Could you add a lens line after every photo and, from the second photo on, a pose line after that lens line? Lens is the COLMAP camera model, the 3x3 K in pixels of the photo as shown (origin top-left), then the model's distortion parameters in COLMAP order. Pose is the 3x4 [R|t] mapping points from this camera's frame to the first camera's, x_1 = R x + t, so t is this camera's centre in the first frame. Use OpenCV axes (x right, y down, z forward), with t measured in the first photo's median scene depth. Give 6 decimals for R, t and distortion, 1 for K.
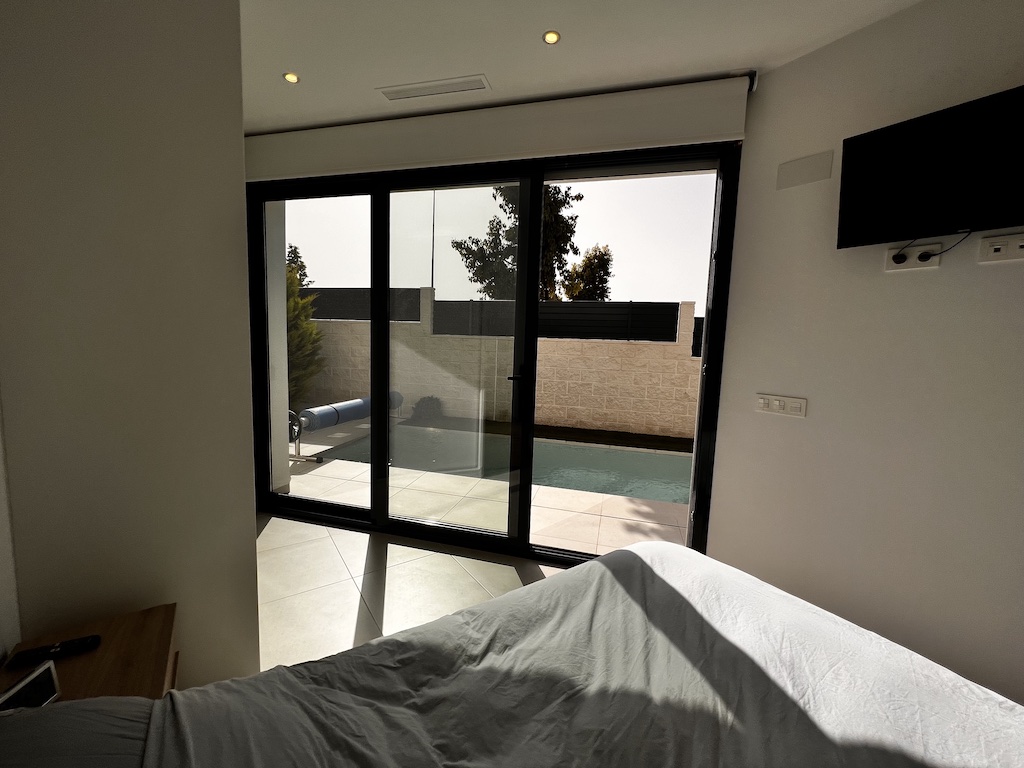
lens RADIAL K [[412.9, 0, 516.9], [0, 412.9, 385.4], [0, 0, 1]] dist [-0.001630, 0.001246]
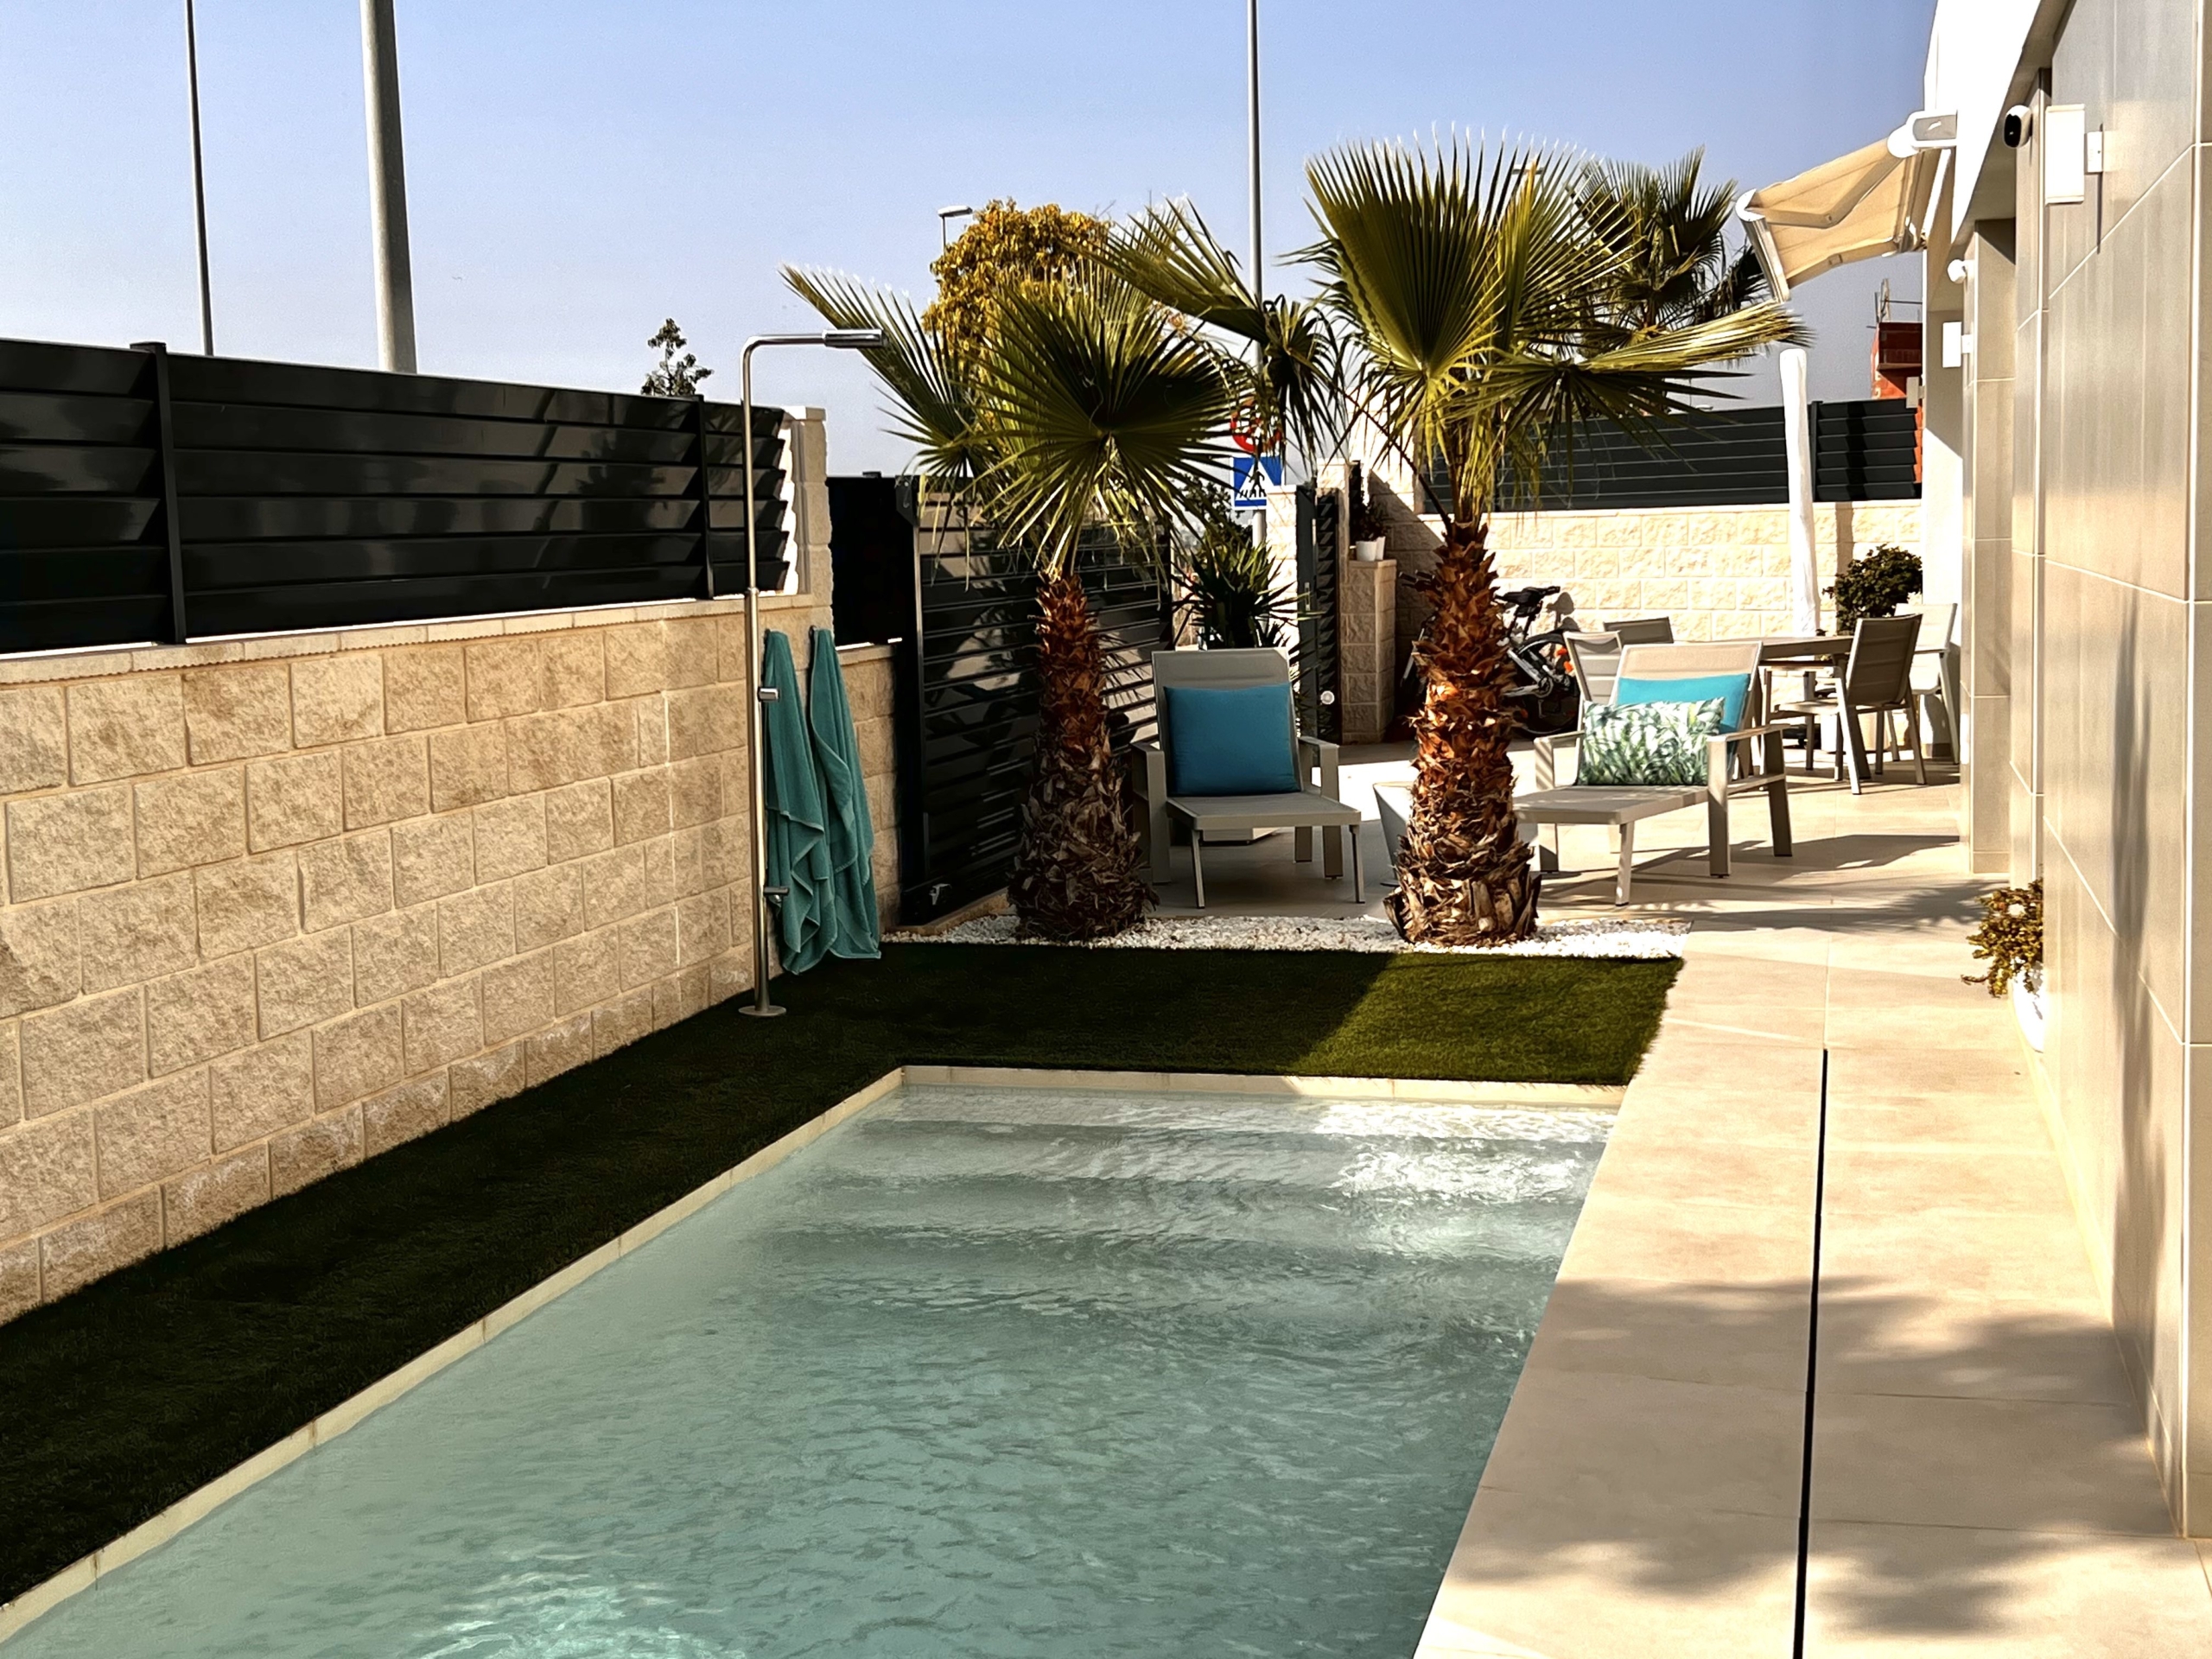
lens RADIAL K [[2836.4, 0, 1090.4], [0, 2836.4, 807.3], [0, 0, 1]] dist [0.112057, 0.000000]
pose [[-0.009766, -0.135225, 0.990767, -0.971327], [0.135943, 0.981436, 0.135291, -0.212429], [-0.990669, 0.136009, 0.008798, 1.480055]]
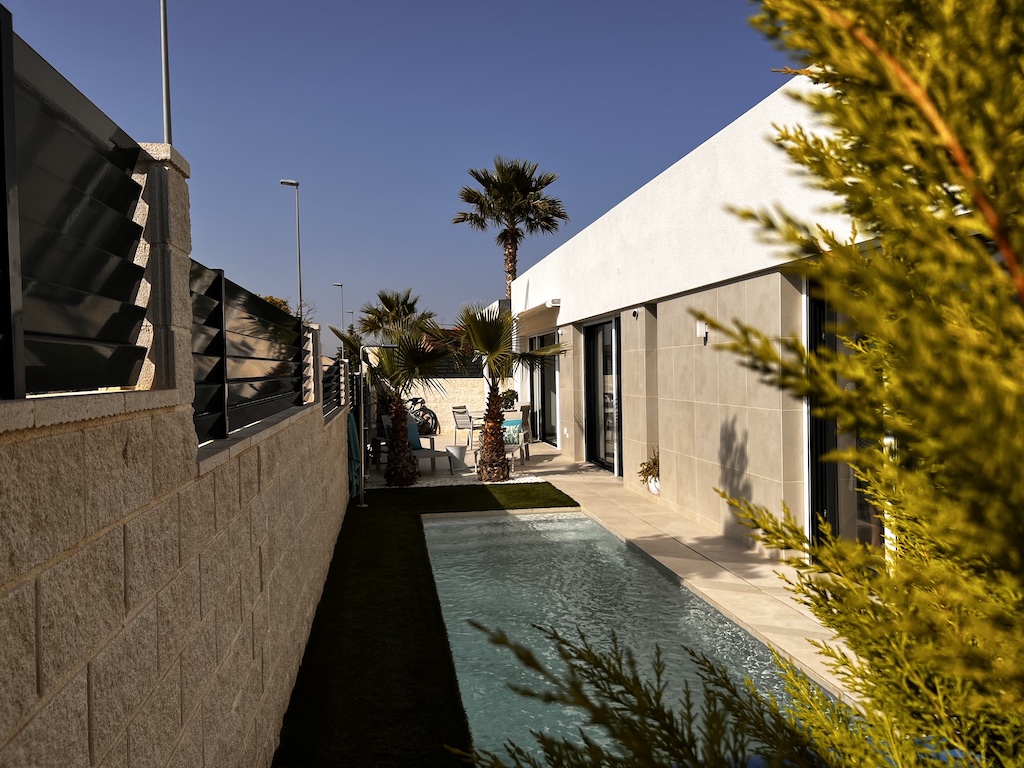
lens RADIAL K [[775.7, 0, 519.1], [0, 775.7, 389.6], [0, 0, 1]] dist [0.058951, -0.068903]
pose [[-0.420507, -0.053749, 0.905696, -1.384298], [0.103116, 0.988944, 0.106566, -0.443594], [-0.901411, 0.138203, -0.410316, 2.621576]]
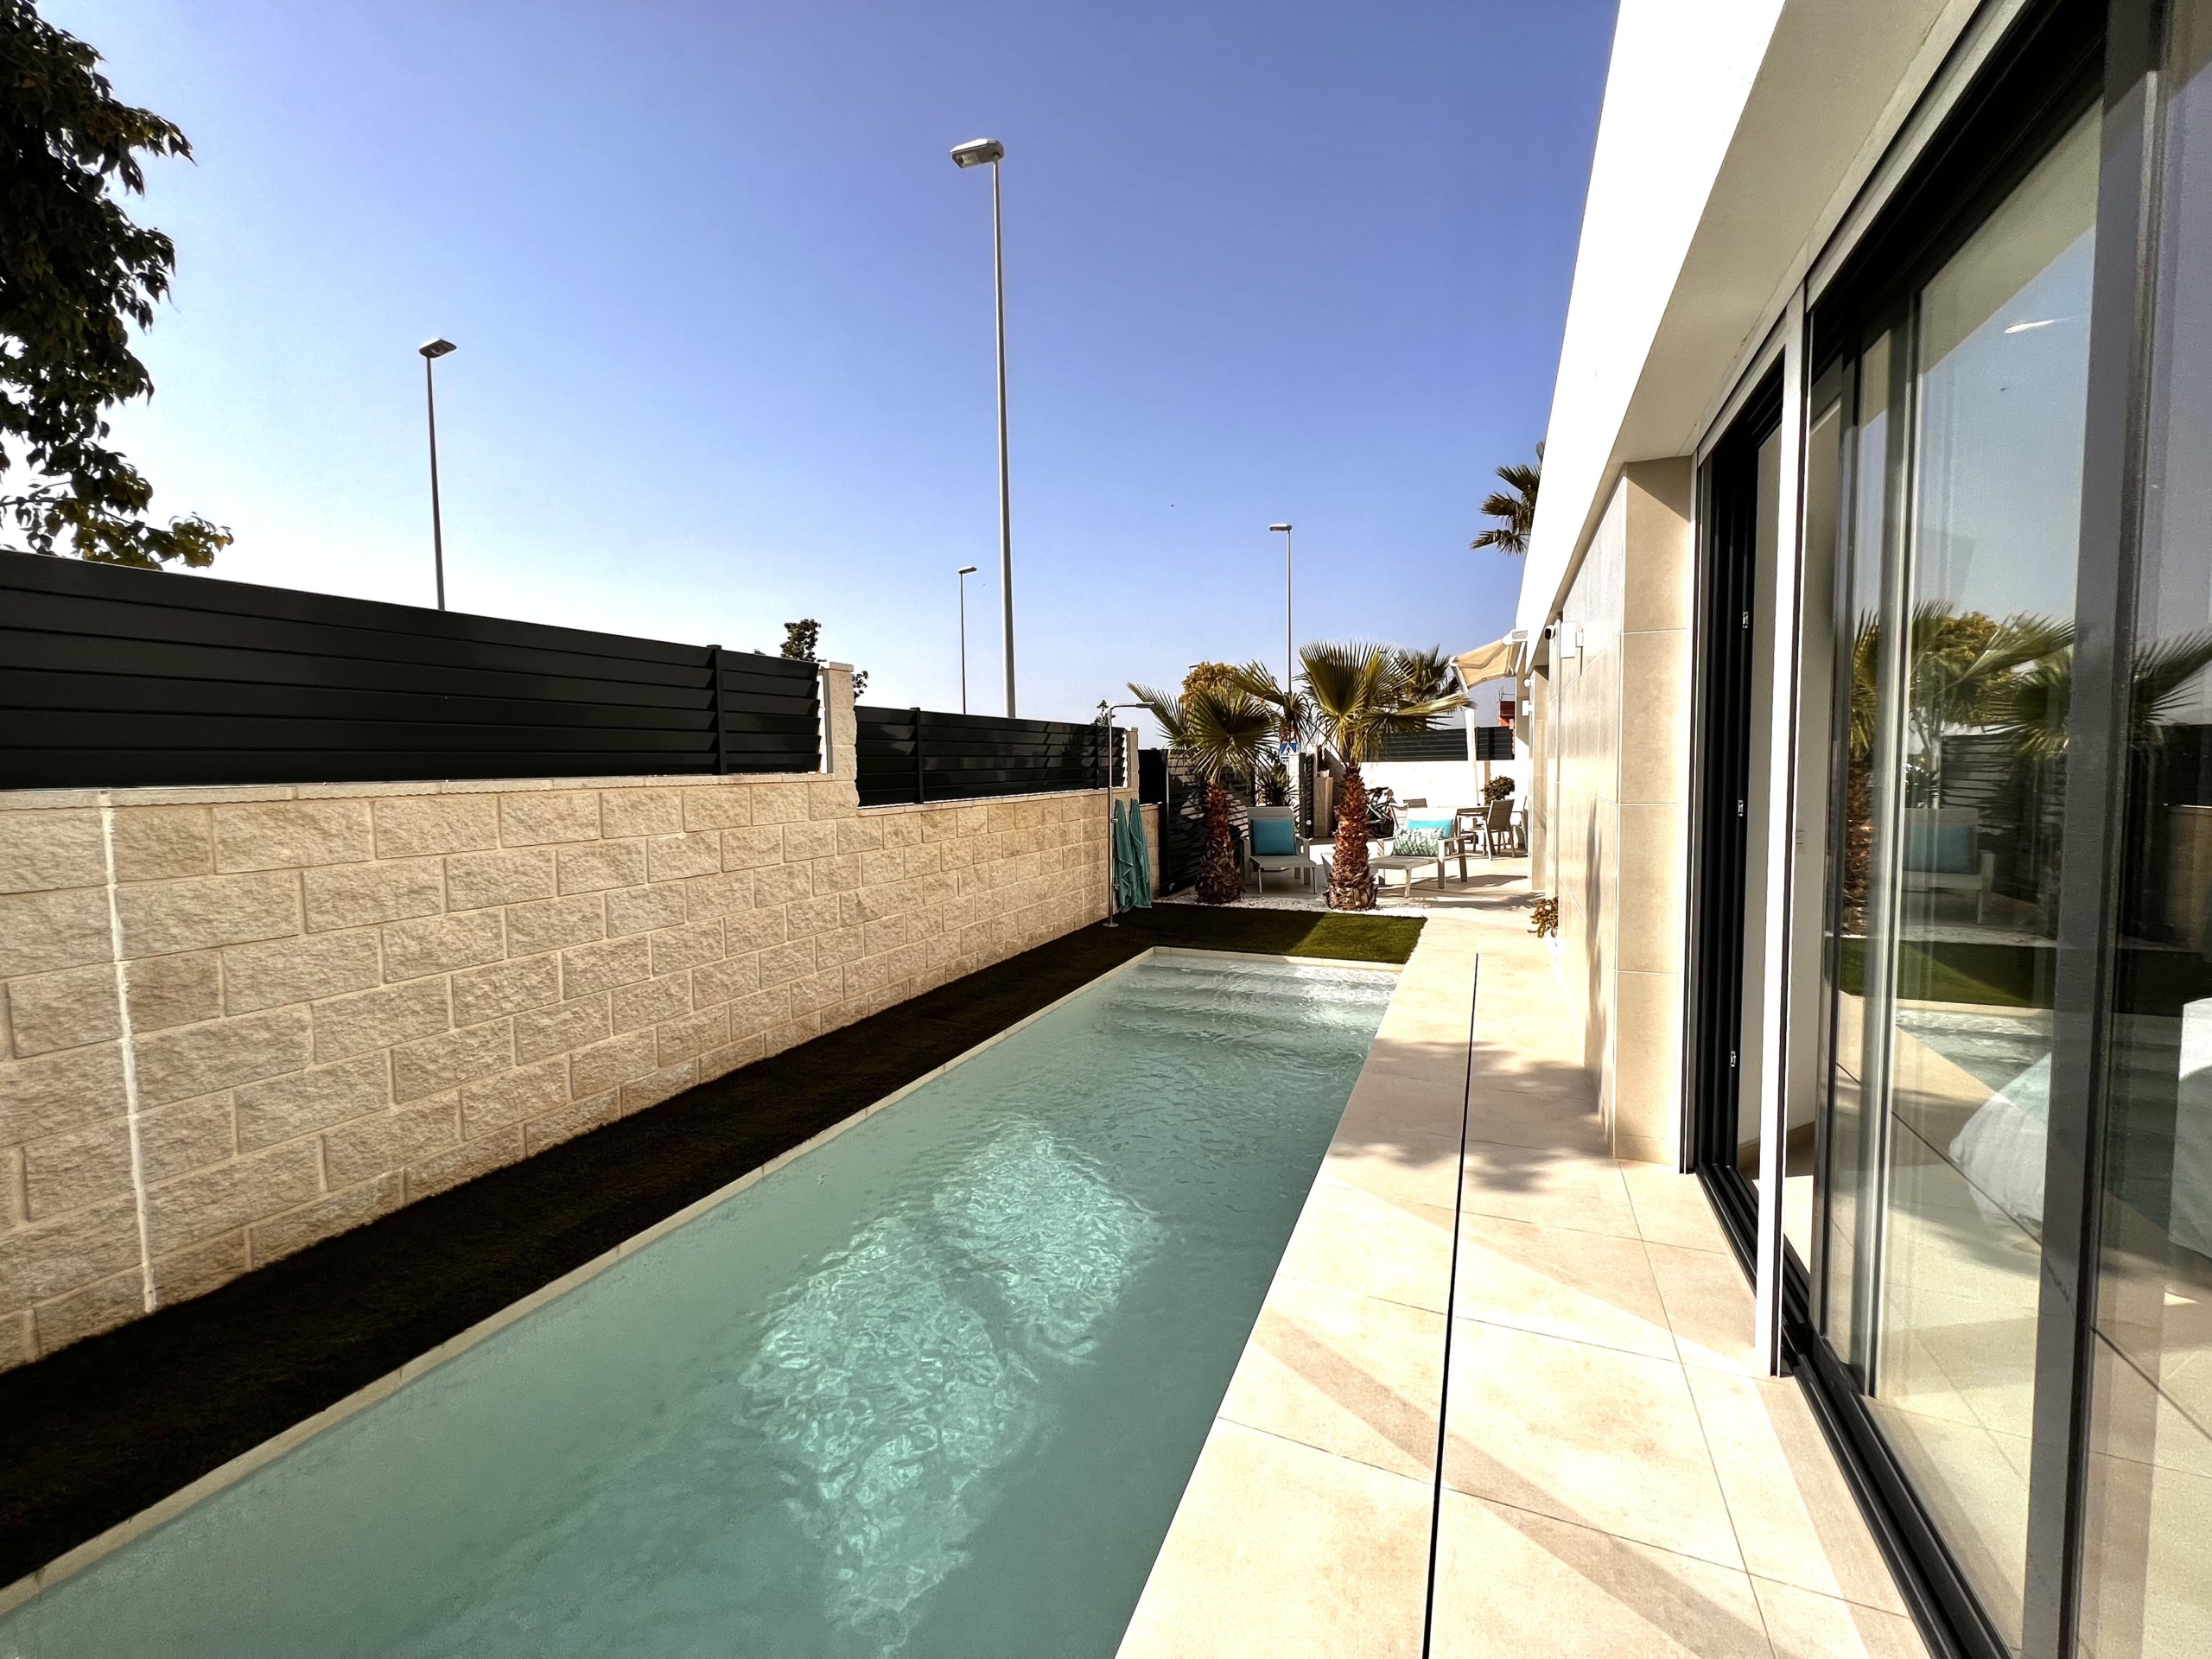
lens RADIAL K [[892.0, 0, 1093.0], [0, 892.0, 826.2], [0, 0, 1]] dist [-0.001630, 0.001246]
pose [[0.149871, -0.105100, 0.983103, -0.809460], [0.132188, 0.987537, 0.085423, -0.207624], [-0.979829, 0.117152, 0.161897, 1.432282]]
